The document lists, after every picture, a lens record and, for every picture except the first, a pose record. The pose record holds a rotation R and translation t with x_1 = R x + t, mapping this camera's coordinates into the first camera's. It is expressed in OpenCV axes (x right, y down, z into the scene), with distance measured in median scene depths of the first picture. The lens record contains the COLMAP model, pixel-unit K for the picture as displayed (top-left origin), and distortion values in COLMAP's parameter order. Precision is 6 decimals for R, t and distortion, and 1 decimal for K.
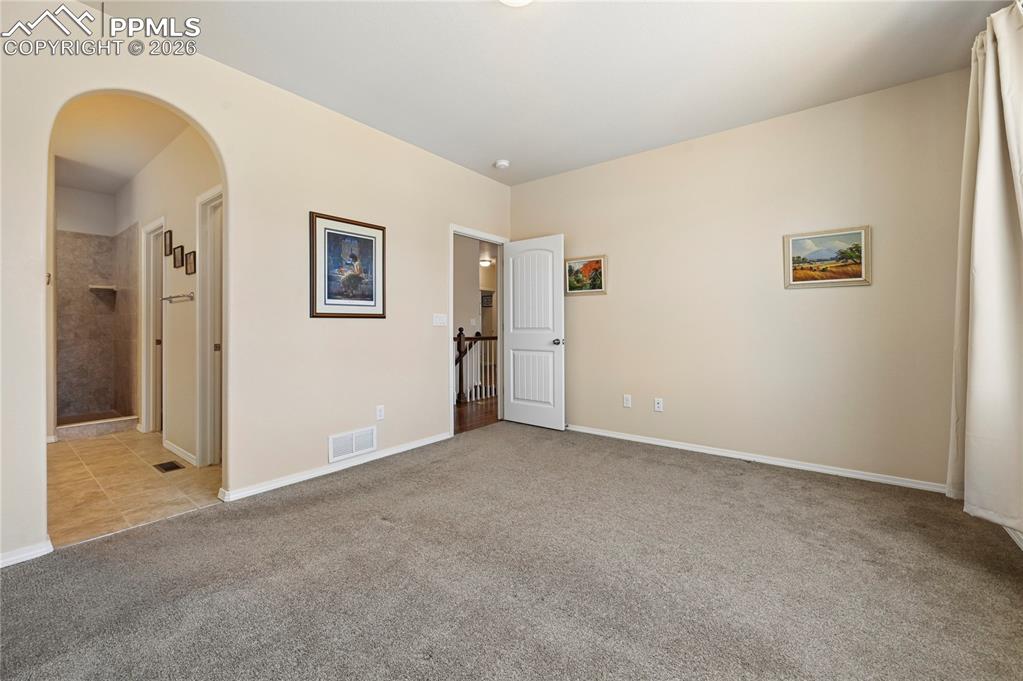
lens RADIAL K [[407.0, 0, 540.9], [0, 407.0, 324.1], [0, 0, 1]] dist [-0.003179, 0.000843]
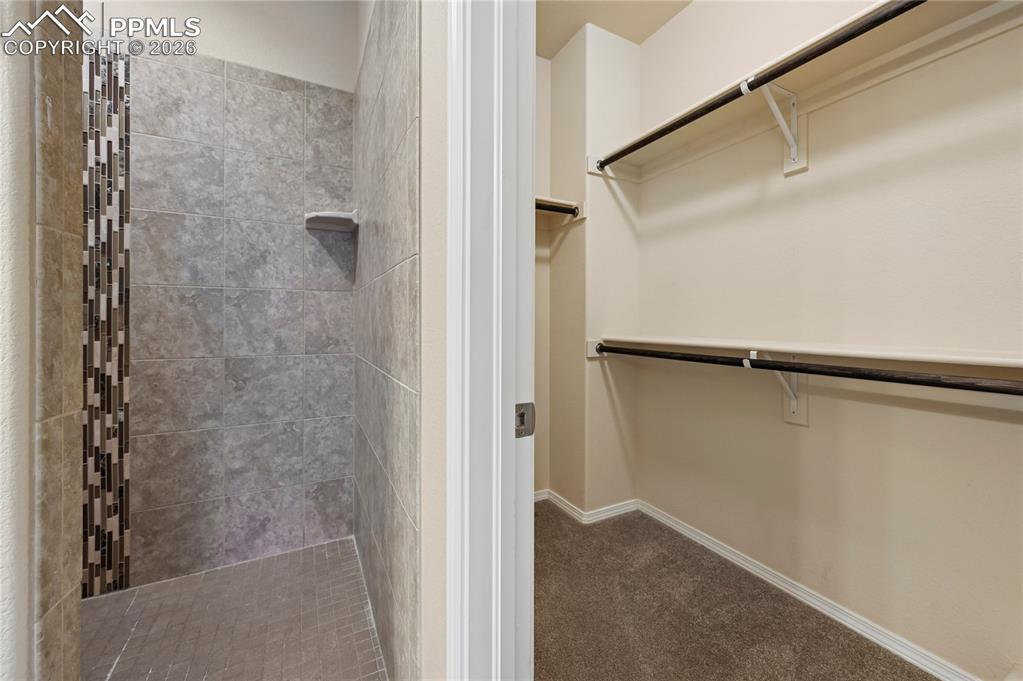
lens RADIAL K [[407.0, 0, 543.7], [0, 407.0, 320.2], [0, 0, 1]] dist [-0.003179, 0.000843]
pose [[0.915621, -0.002673, -0.402033, -0.753388], [0.001298, 0.999992, -0.003692, 0.006147], [0.402040, 0.002858, 0.915618, 0.739895]]
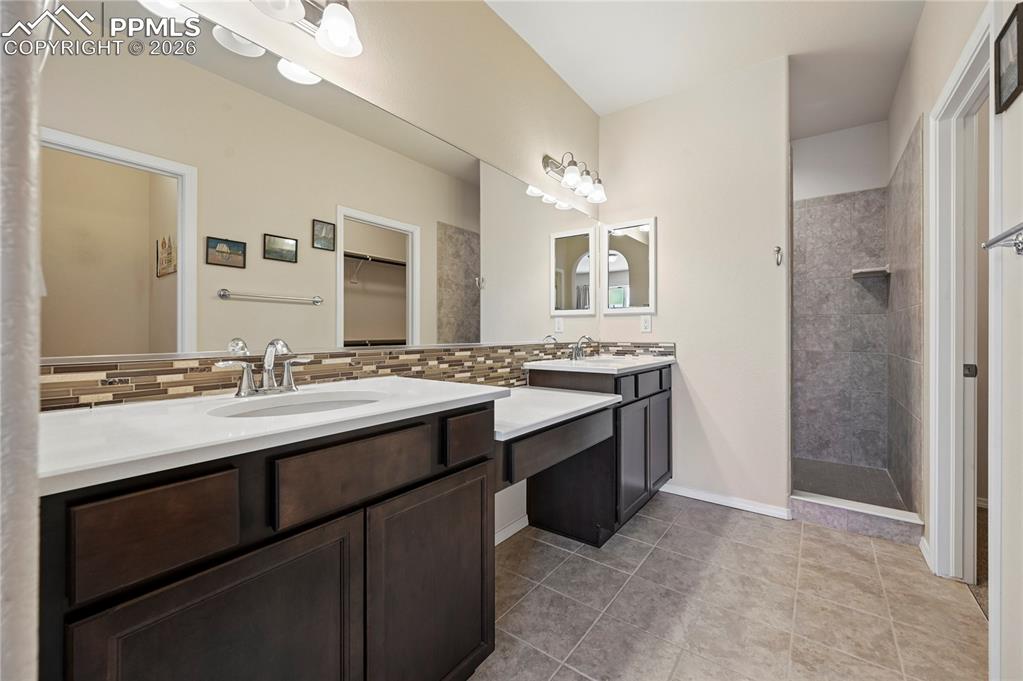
lens RADIAL K [[407.0, 0, 521.7], [0, 407.0, 332.6], [0, 0, 1]] dist [-0.003179, 0.000843]
pose [[-0.008340, -0.001618, -0.999964, -0.451339], [-0.000056, 0.999999, -0.001617, 0.006756], [0.999965, 0.000042, -0.008340, 0.470688]]
